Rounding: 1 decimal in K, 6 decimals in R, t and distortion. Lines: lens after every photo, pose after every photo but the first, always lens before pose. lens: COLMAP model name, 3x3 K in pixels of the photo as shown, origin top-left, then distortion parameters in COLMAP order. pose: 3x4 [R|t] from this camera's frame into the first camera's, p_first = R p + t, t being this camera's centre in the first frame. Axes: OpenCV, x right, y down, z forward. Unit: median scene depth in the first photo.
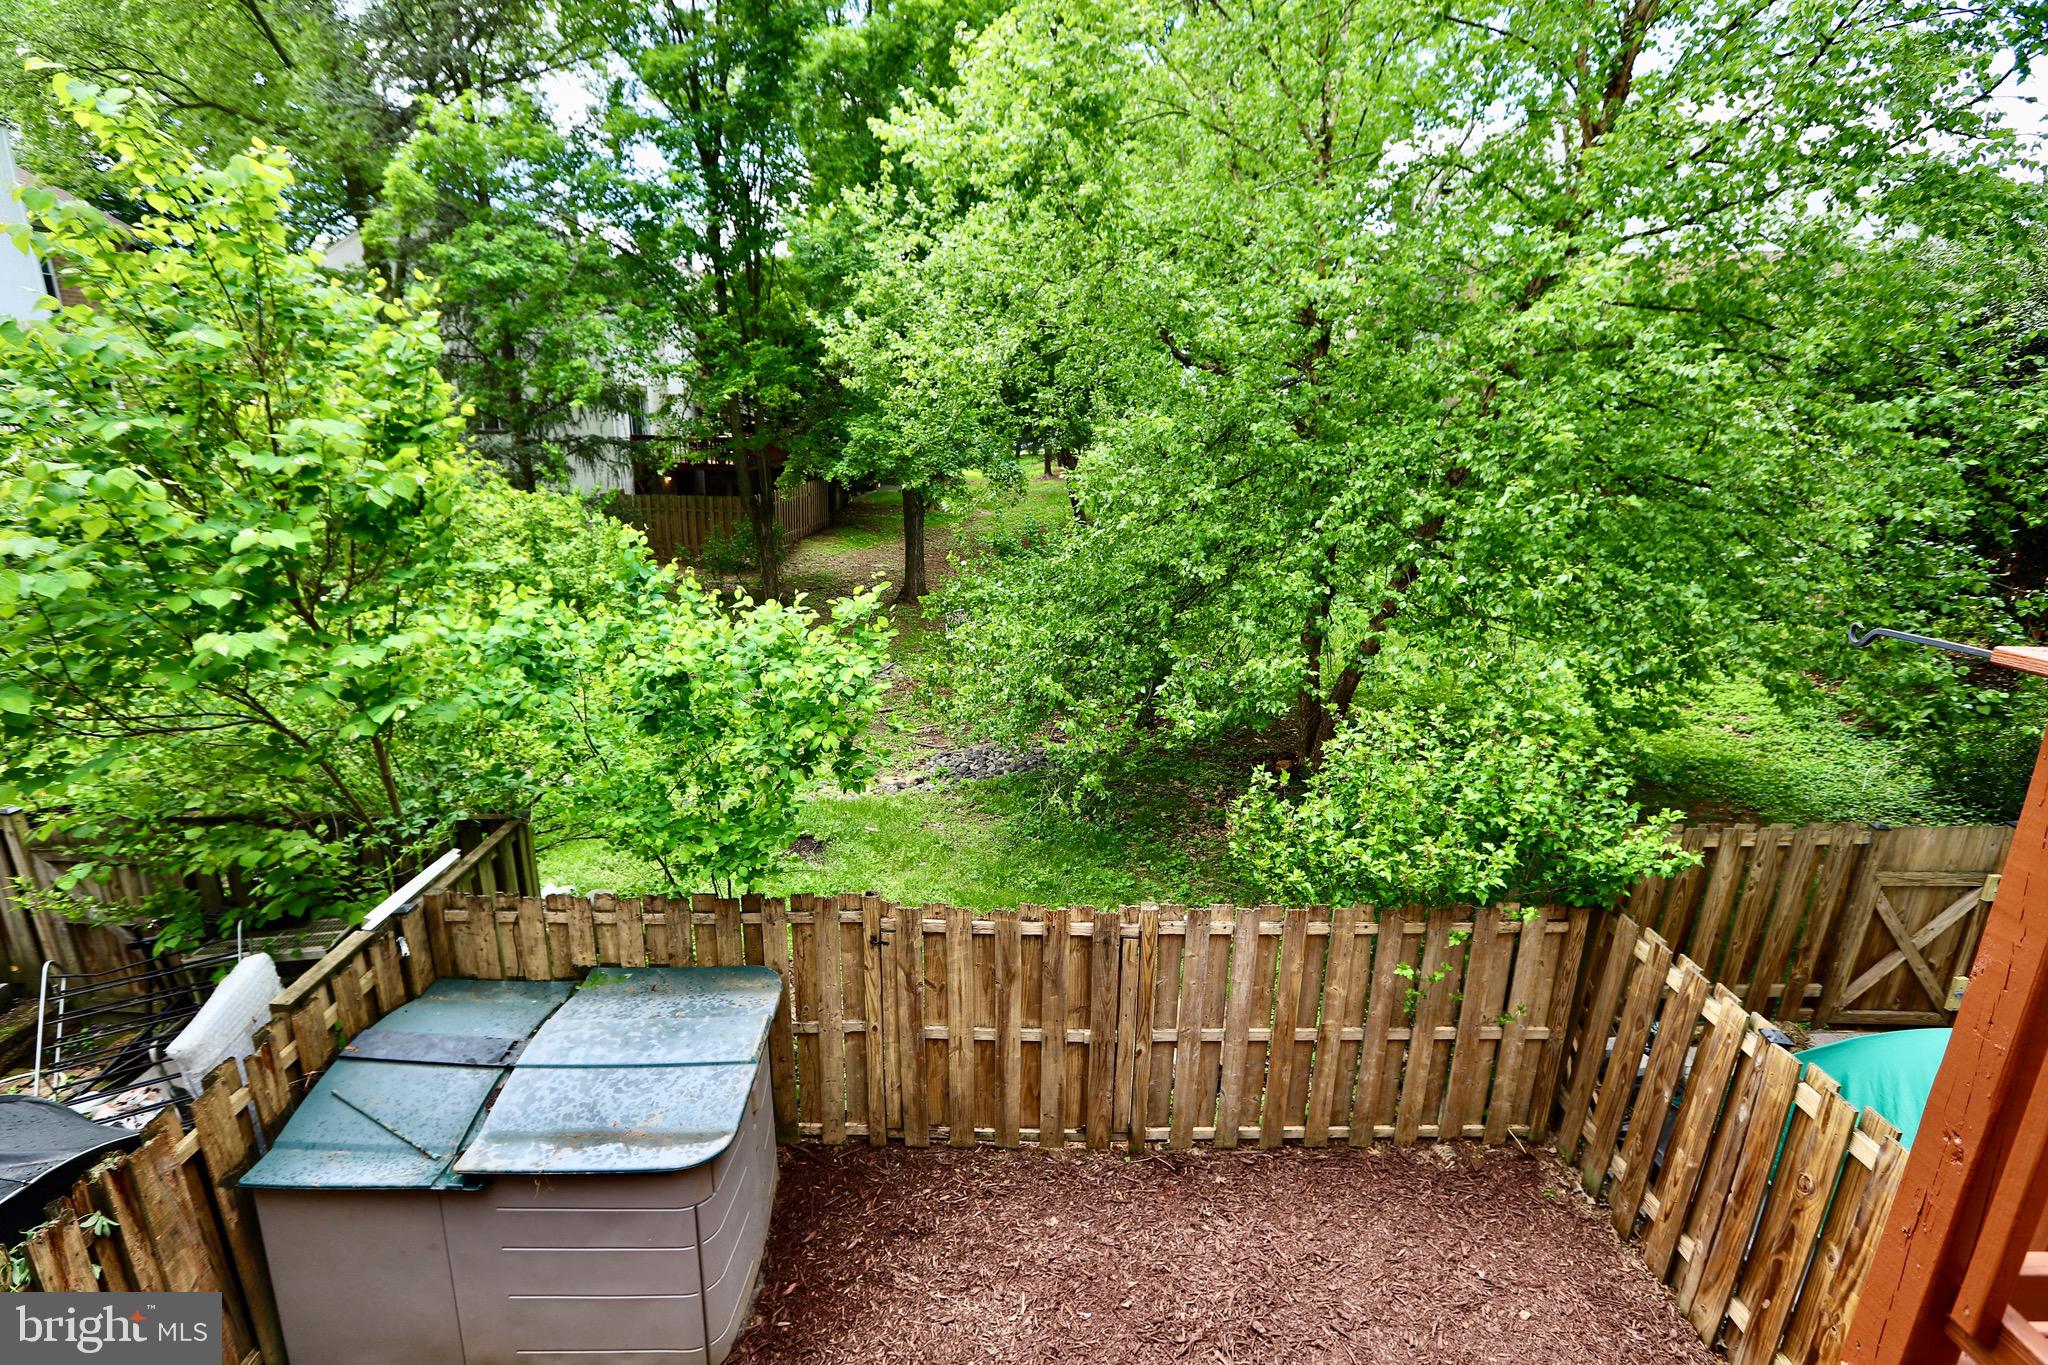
lens RADIAL K [[915.1, 0, 1022.4], [0, 915.1, 635.1], [0, 0, 1]] dist [-0.000037, -0.000057]
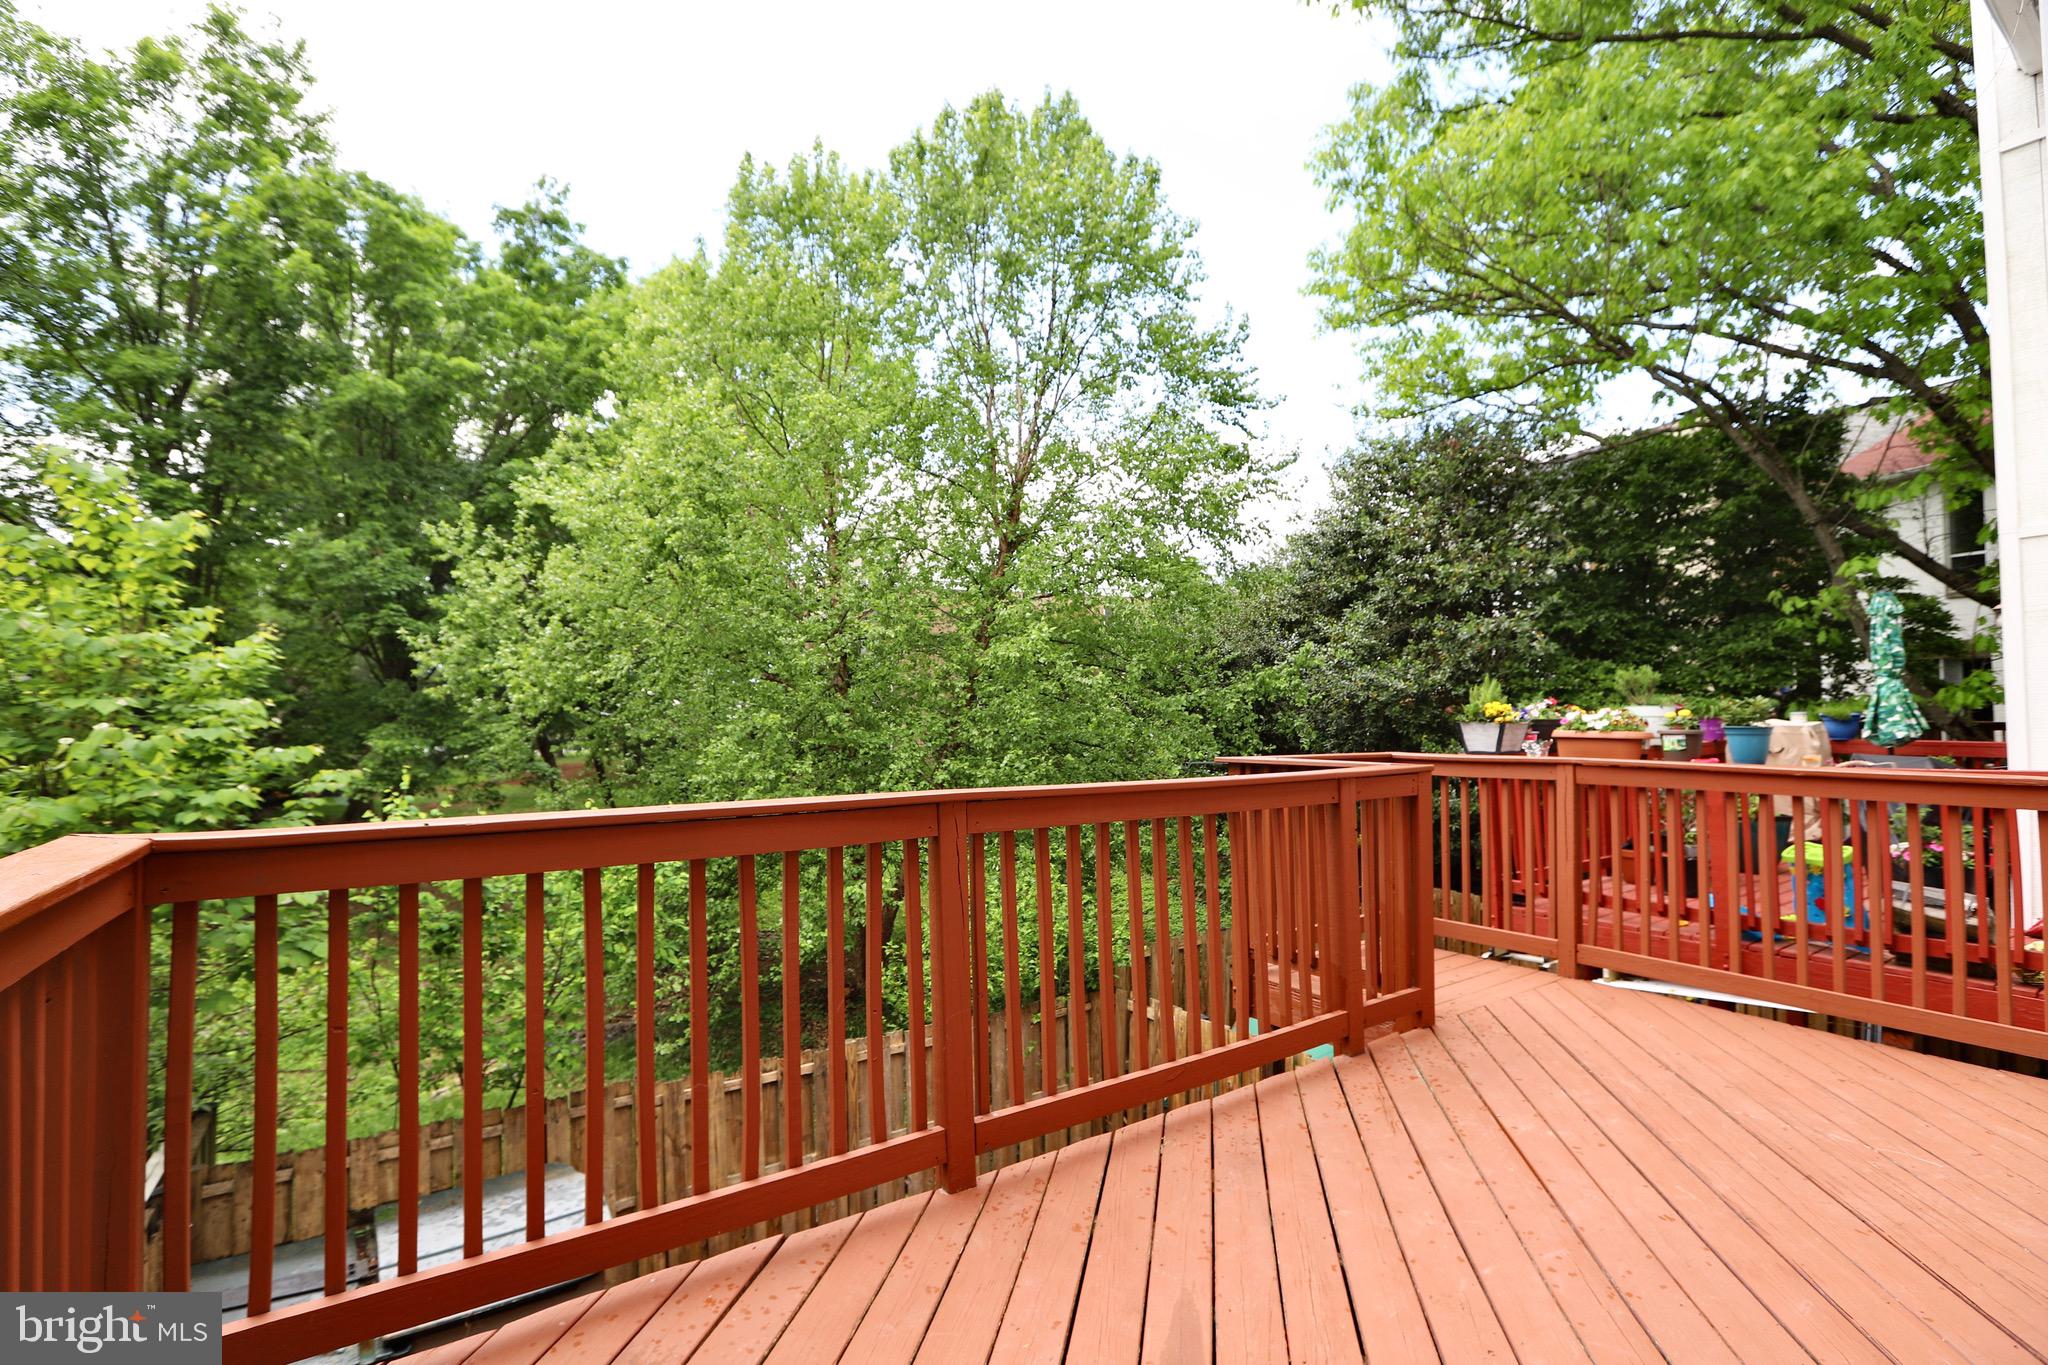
lens RADIAL K [[926.6, 0, 1024.0], [0, 926.6, 682.5], [0, 0, 1]] dist [-0.026832, 0.000856]
pose [[0.840804, -0.007736, 0.541285, -0.231188], [0.152772, 0.962645, -0.223551, 0.066923], [-0.519336, 0.270656, 0.810577, -0.267038]]
